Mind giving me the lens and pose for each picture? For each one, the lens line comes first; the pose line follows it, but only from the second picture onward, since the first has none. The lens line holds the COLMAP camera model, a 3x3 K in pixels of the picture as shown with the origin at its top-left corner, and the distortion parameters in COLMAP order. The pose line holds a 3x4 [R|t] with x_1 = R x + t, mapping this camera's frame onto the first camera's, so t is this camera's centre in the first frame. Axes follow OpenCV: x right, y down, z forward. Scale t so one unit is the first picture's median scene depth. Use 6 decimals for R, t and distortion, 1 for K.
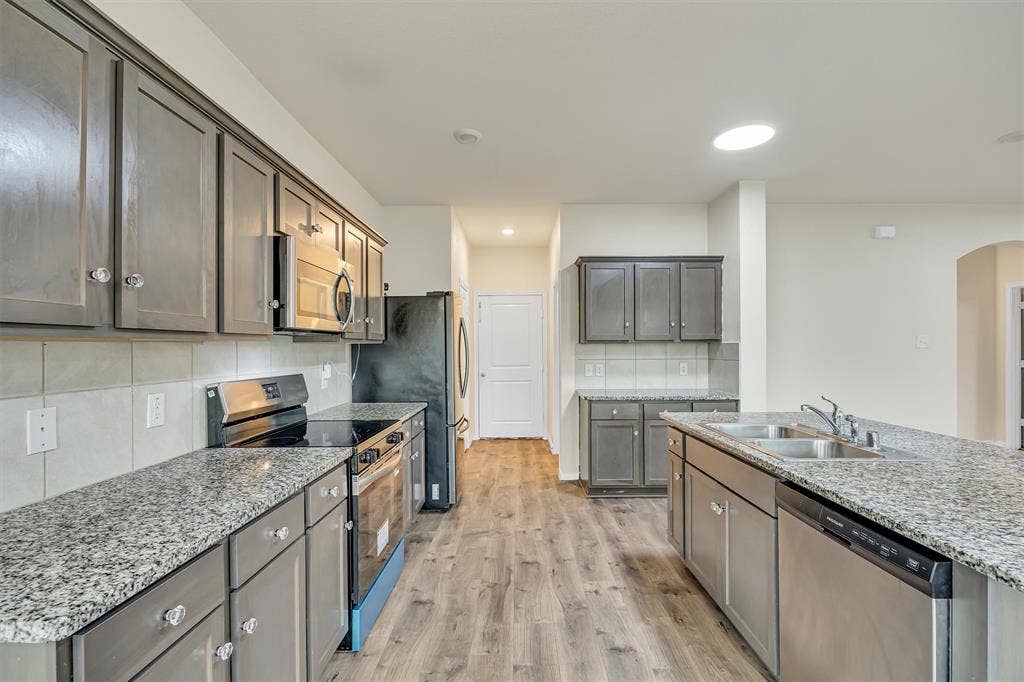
lens RADIAL K [[490.1, 0, 498.6], [0, 490.1, 342.1], [0, 0, 1]] dist [-0.013275, -0.000206]
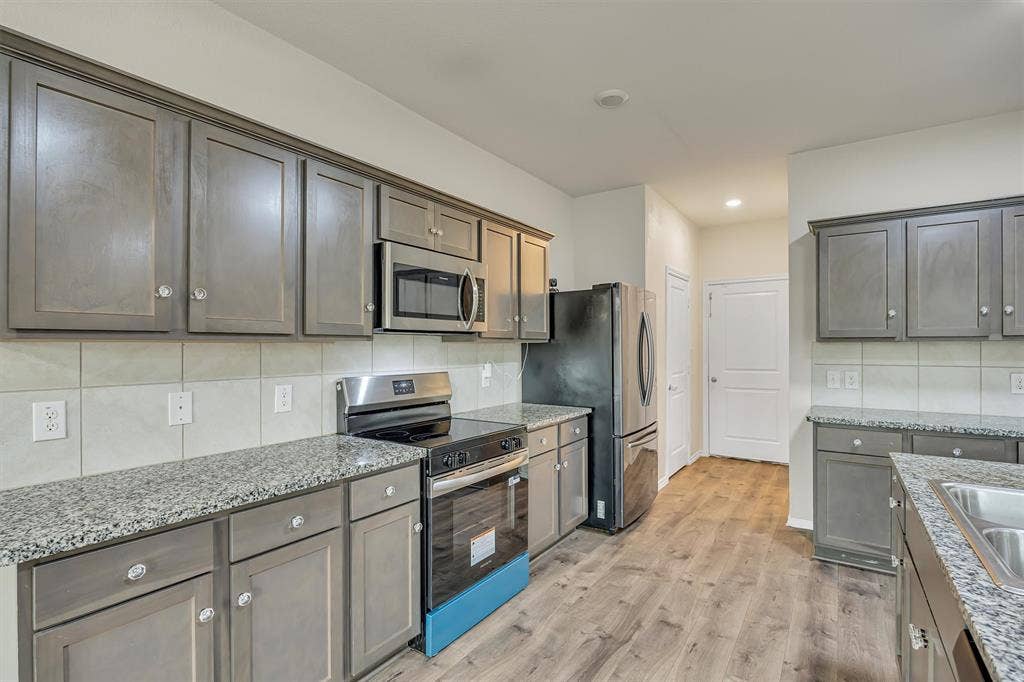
lens RADIAL K [[490.1, 0, 498.6], [0, 490.1, 342.1], [0, 0, 1]] dist [-0.013275, -0.000206]
pose [[0.814032, -0.002339, -0.580815, 0.271819], [0.004365, 0.999988, 0.002091, -0.000837], [0.580803, -0.004237, 0.814033, 0.195703]]
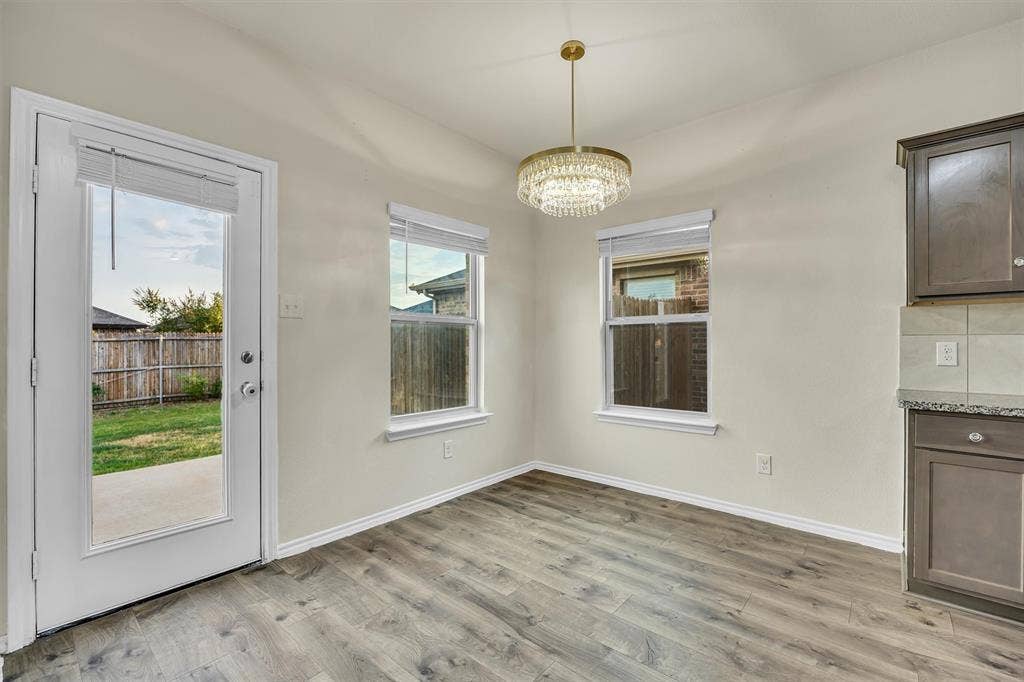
lens RADIAL K [[490.1, 0, 498.6], [0, 490.1, 342.1], [0, 0, 1]] dist [-0.013275, -0.000206]
pose [[-0.620238, -0.000418, -0.784413, 0.743912], [0.006273, 0.999965, -0.005492, 0.065238], [0.784388, -0.008327, -0.620214, 0.252683]]
